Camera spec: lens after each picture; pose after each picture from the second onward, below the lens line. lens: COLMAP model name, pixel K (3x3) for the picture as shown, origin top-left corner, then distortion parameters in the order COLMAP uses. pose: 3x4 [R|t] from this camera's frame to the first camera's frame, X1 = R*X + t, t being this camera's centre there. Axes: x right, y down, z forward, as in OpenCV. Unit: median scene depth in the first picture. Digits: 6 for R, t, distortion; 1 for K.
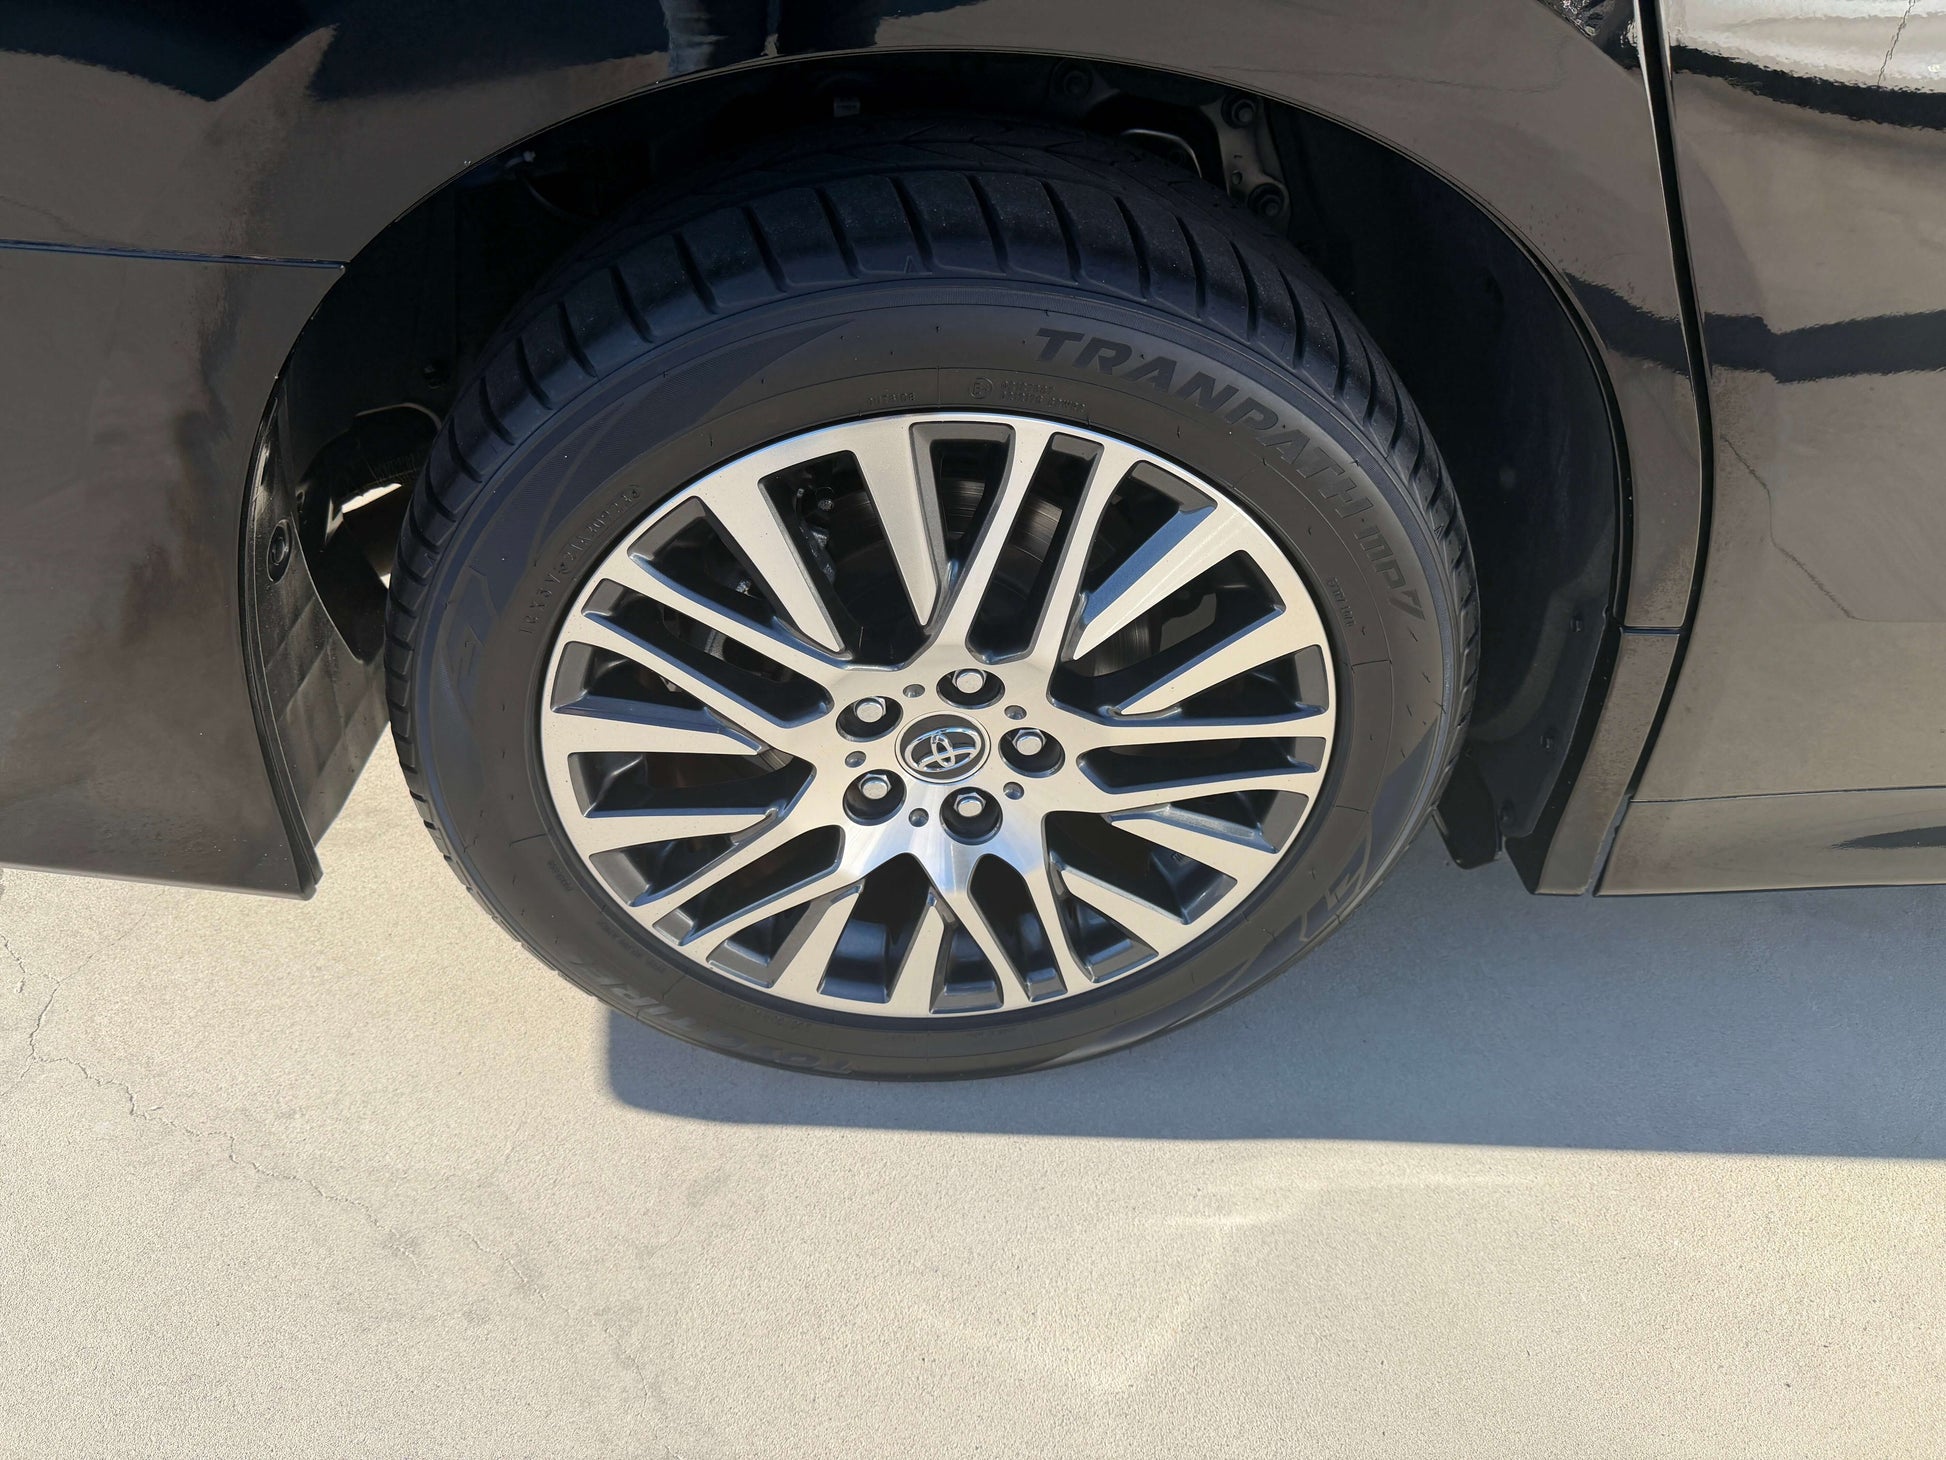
lens RADIAL K [[1524.3, 0, 978.0], [0, 1524.3, 735.1], [0, 0, 1]] dist [0.088897, -0.000745]
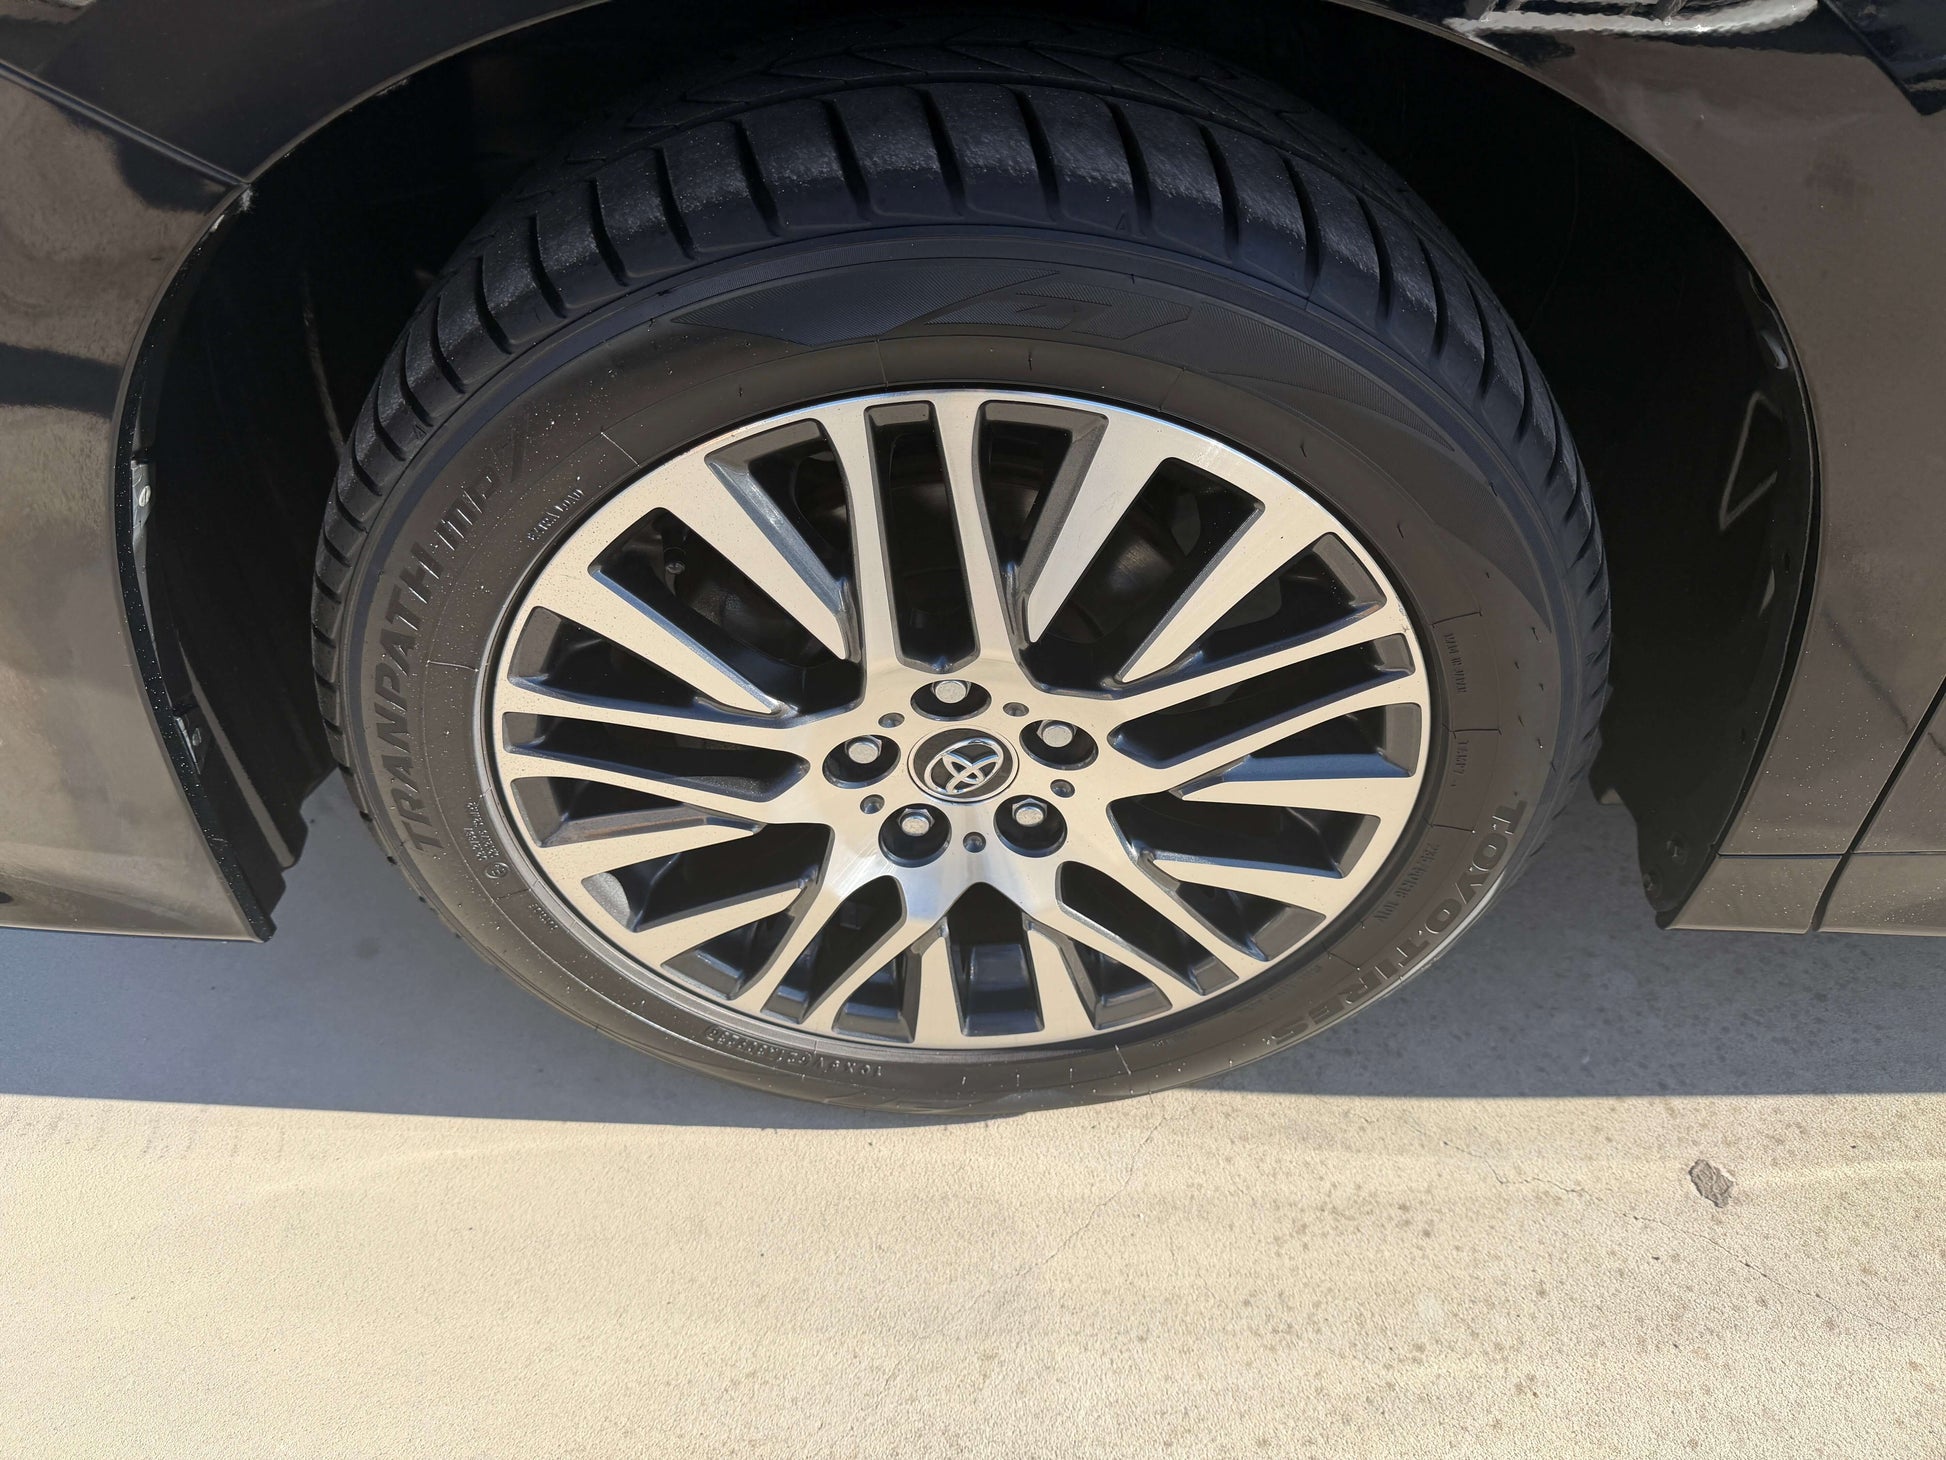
lens RADIAL K [[1524.3, 0, 978.0], [0, 1524.3, 735.1], [0, 0, 1]] dist [0.088897, -0.000745]
pose [[0.893685, -0.244599, -0.376163, 0.309849], [0.282337, 0.958126, 0.047755, -0.046052], [0.348731, -0.148883, 0.925322, 0.208151]]
